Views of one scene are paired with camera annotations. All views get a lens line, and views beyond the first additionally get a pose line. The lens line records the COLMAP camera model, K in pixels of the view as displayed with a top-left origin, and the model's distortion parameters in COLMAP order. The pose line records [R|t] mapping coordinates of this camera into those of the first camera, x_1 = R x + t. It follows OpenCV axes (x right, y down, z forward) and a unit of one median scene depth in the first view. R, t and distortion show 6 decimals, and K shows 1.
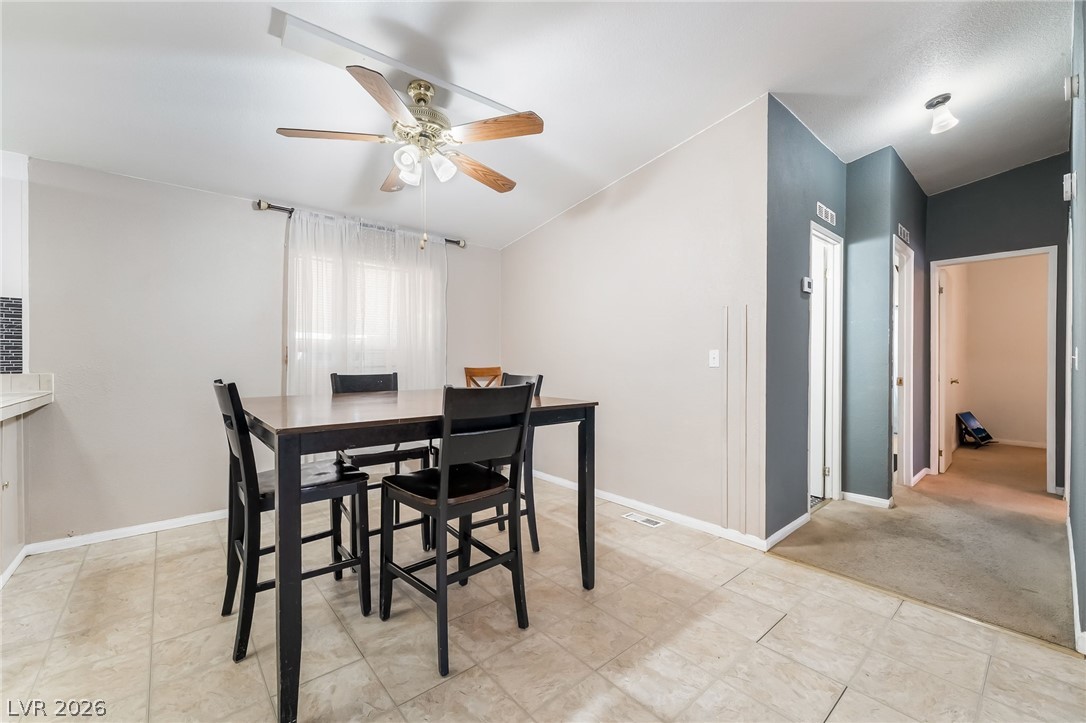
lens RADIAL K [[440.1, 0, 540.1], [0, 440.1, 362.1], [0, 0, 1]] dist [-0.002096, -0.000054]
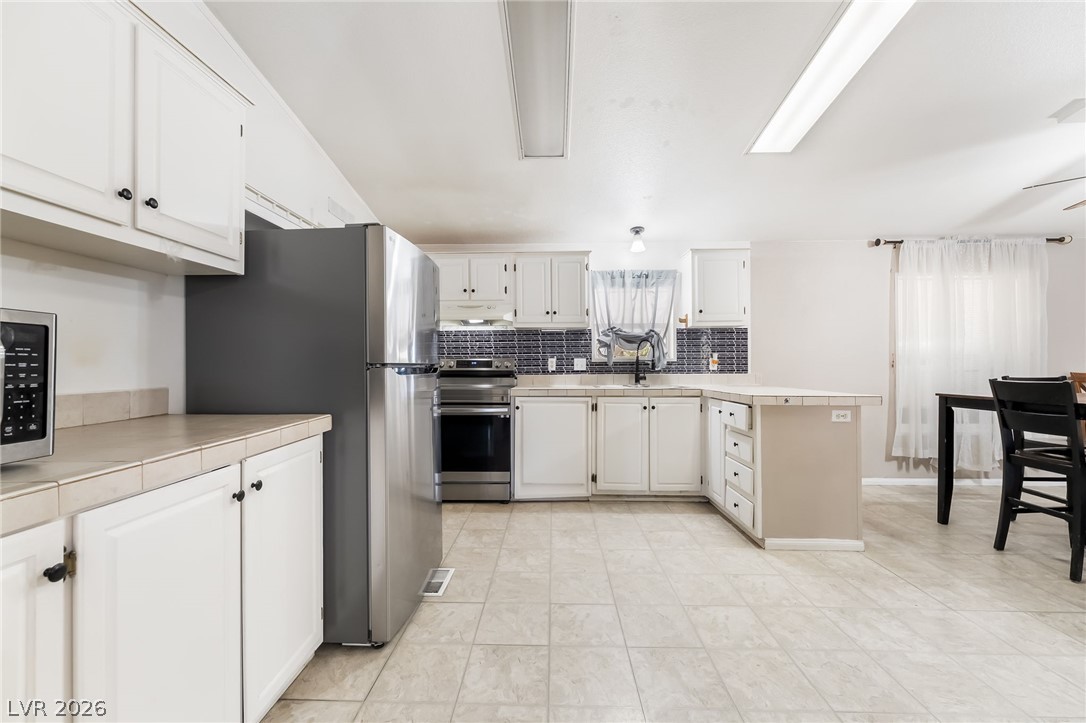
lens RADIAL K [[440.1, 0, 540.7], [0, 440.1, 360.3], [0, 0, 1]] dist [-0.002096, -0.000054]
pose [[0.736535, -0.010371, -0.676320, -0.725308], [-0.000448, 0.999875, -0.015821, 0.003996], [0.676400, 0.011956, 0.736438, -0.855978]]
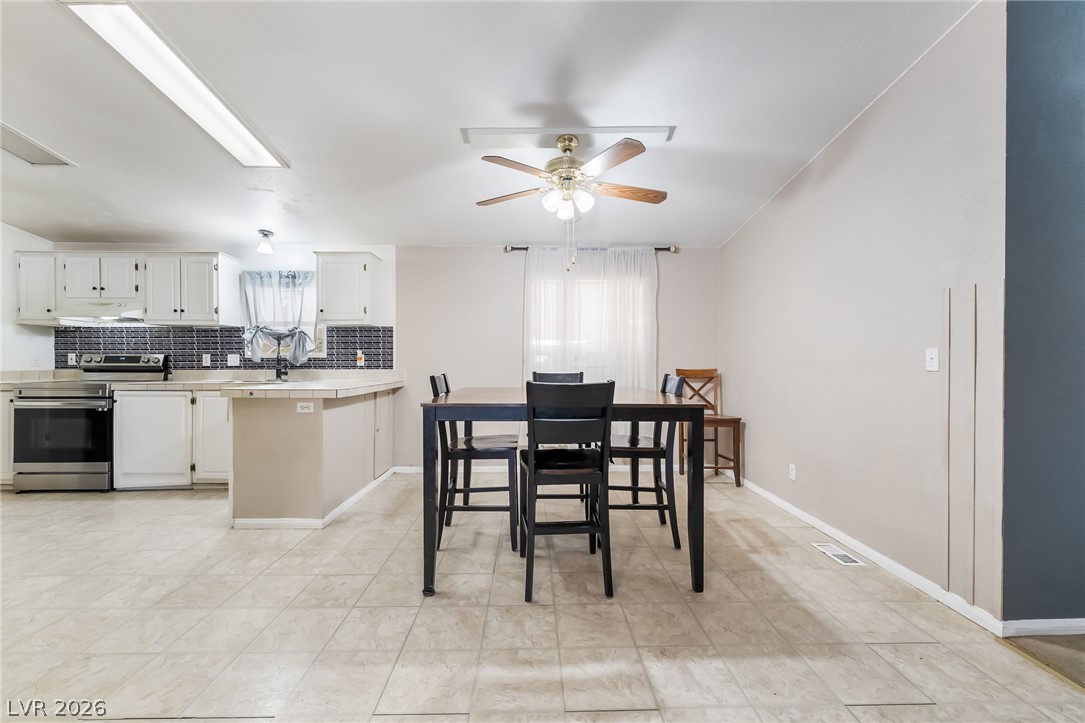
lens RADIAL K [[439.6, 0, 540.5], [0, 439.6, 362.7], [0, 0, 1]] dist [-0.002096, -0.000054]
pose [[0.775670, 0.001806, -0.631136, 0.454755], [-0.003544, 0.999993, -0.001494, 0.000483], [0.631129, 0.003396, 0.775671, 0.002284]]
